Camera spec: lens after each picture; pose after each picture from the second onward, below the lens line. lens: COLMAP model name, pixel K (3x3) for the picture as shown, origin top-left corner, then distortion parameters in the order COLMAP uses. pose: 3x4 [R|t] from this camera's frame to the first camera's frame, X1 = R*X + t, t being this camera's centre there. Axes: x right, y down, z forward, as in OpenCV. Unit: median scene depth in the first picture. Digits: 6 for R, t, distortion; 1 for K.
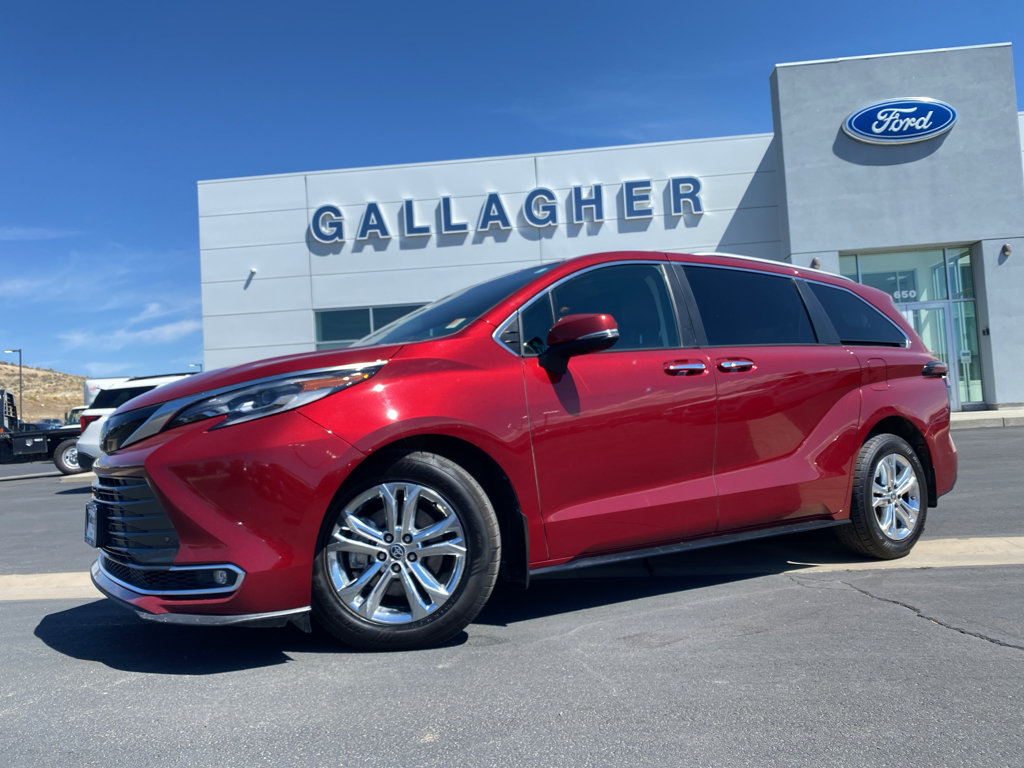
lens RADIAL K [[787.3, 0, 512.7], [0, 787.3, 384.4], [0, 0, 1]] dist [0.025865, -0.036783]
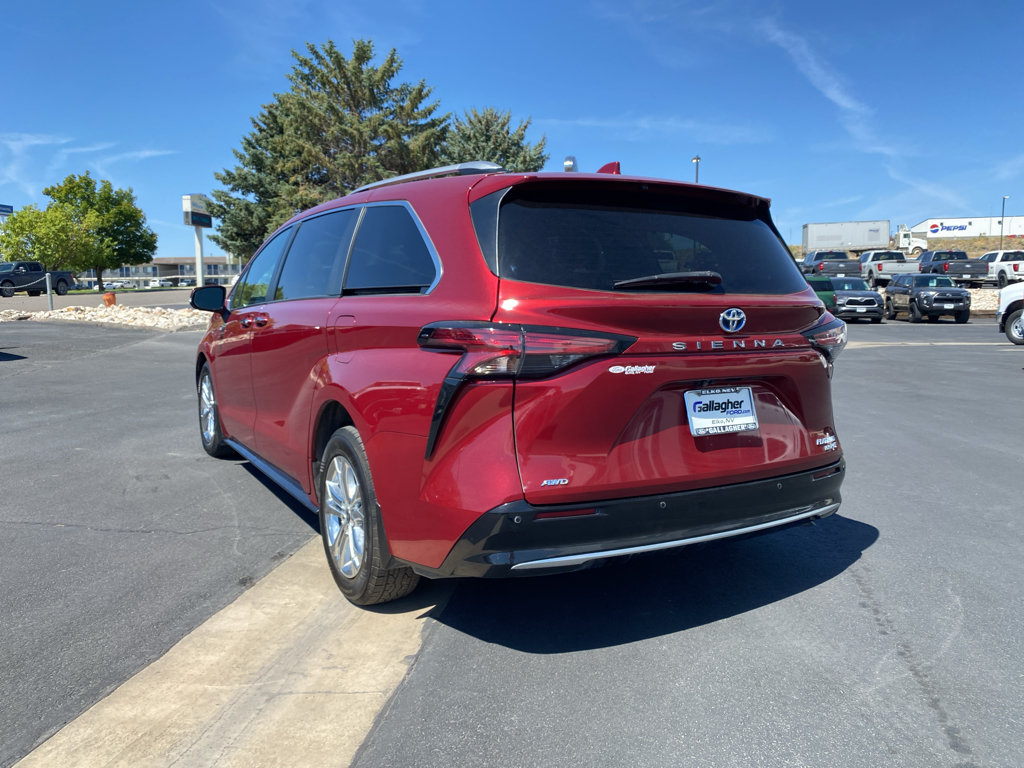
lens RADIAL K [[787.3, 0, 515.6], [0, 787.3, 382.4], [0, 0, 1]] dist [0.025865, -0.036783]
pose [[-0.064698, 0.155461, -0.985721, 1.096316], [0.058123, 0.986701, 0.151801, -0.069614], [0.996211, -0.047472, -0.072873, 1.153952]]
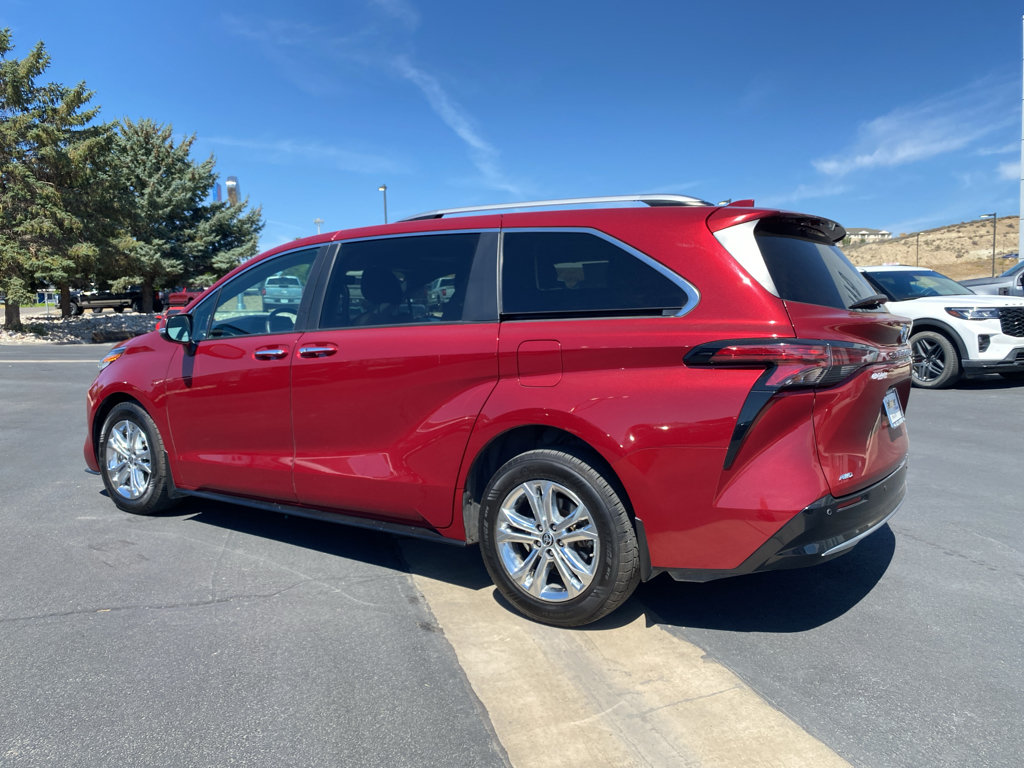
lens RADIAL K [[787.3, 0, 512.2], [0, 787.3, 395.0], [0, 0, 1]] dist [0.025865, -0.036783]
pose [[0.357223, 0.130357, -0.924878, 1.052157], [0.052735, 0.985818, 0.159315, -0.093771], [0.932529, -0.105684, 0.345283, 0.711118]]
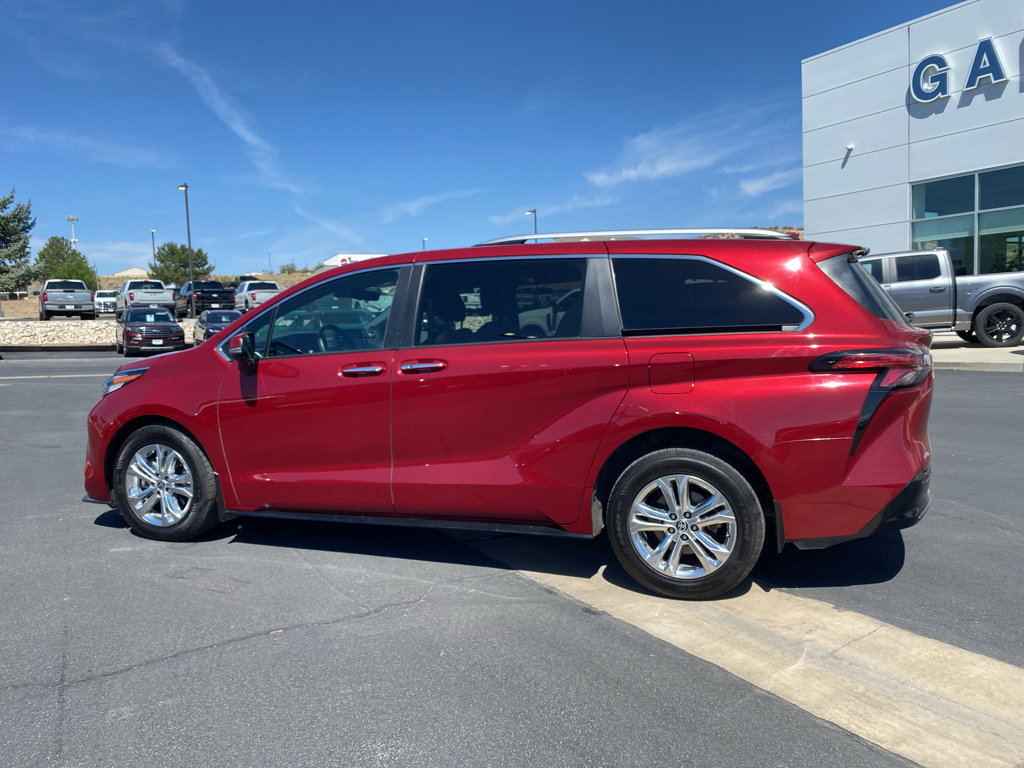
lens RADIAL K [[787.3, 0, 514.8], [0, 787.3, 391.5], [0, 0, 1]] dist [0.025865, -0.036783]
pose [[0.592682, 0.105270, -0.798527, 0.968571], [0.046106, 0.985362, 0.164121, -0.129484], [0.804116, -0.134088, 0.579153, 0.393449]]
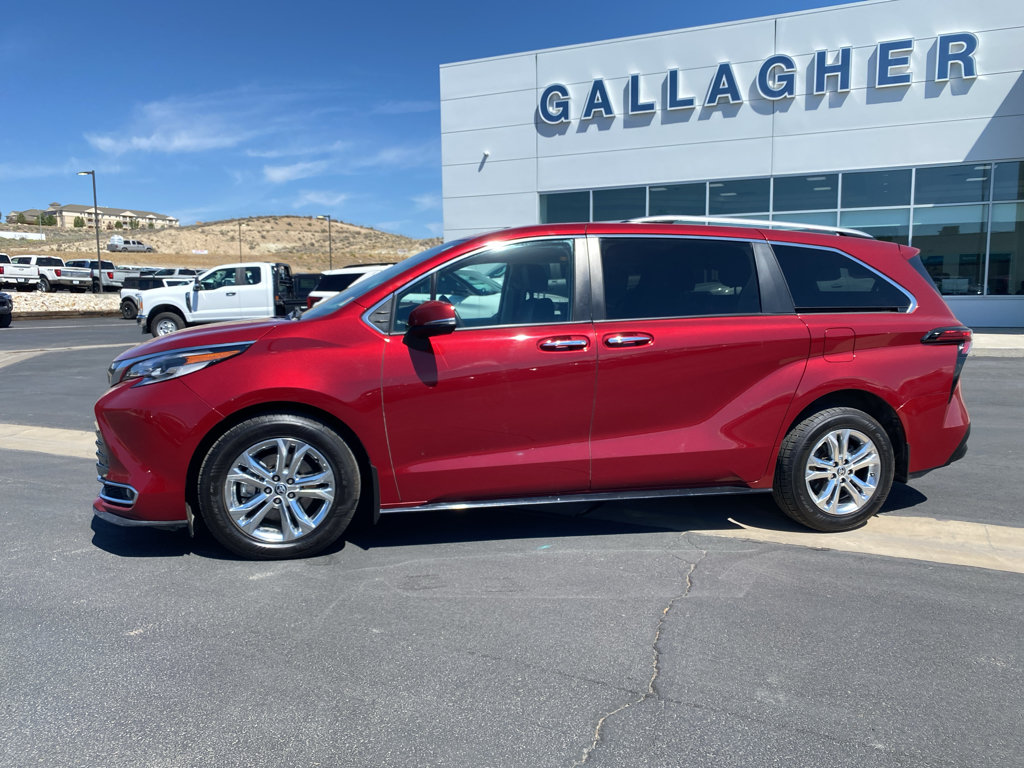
lens RADIAL K [[787.3, 0, 518.0], [0, 787.3, 393.7], [0, 0, 1]] dist [0.025865, -0.036783]
pose [[0.937452, 0.091713, -0.335816, 0.407877], [-0.029129, 0.981954, 0.186862, -0.119336], [0.346893, -0.165392, 0.923207, -0.028717]]
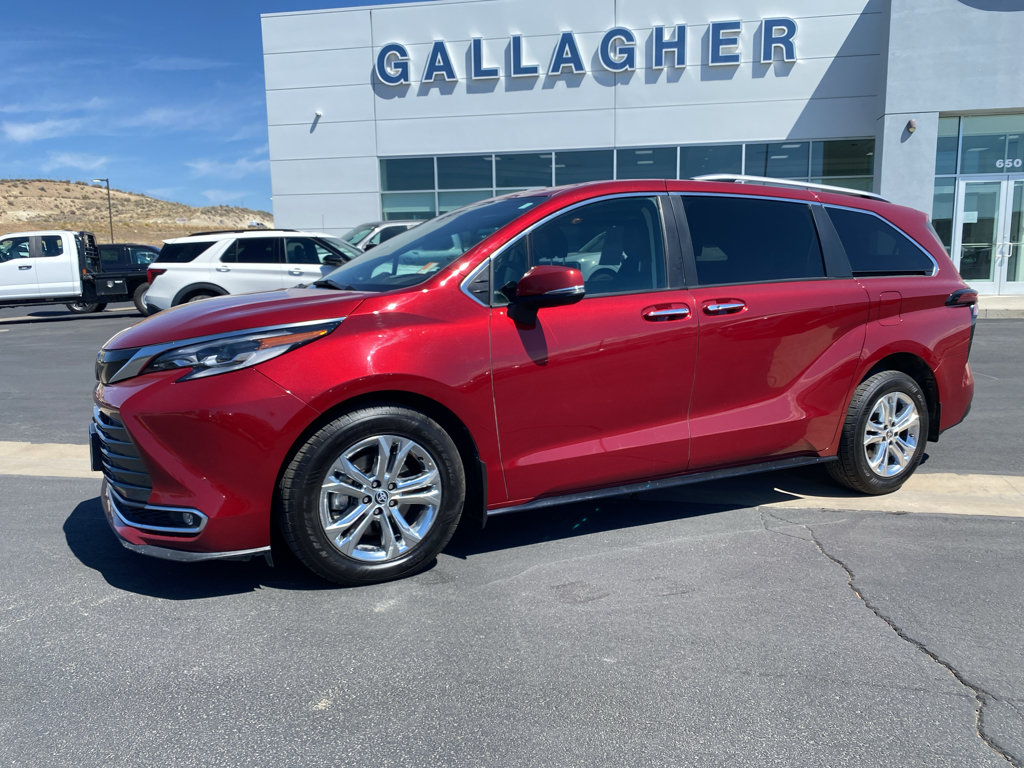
lens RADIAL K [[787.3, 0, 517.0], [0, 787.3, 392.2], [0, 0, 1]] dist [0.025865, -0.036783]
pose [[0.994489, 0.056619, -0.088237, 0.097008], [-0.036936, 0.976885, 0.210551, -0.096792], [0.098118, -0.206131, 0.973593, -0.001105]]
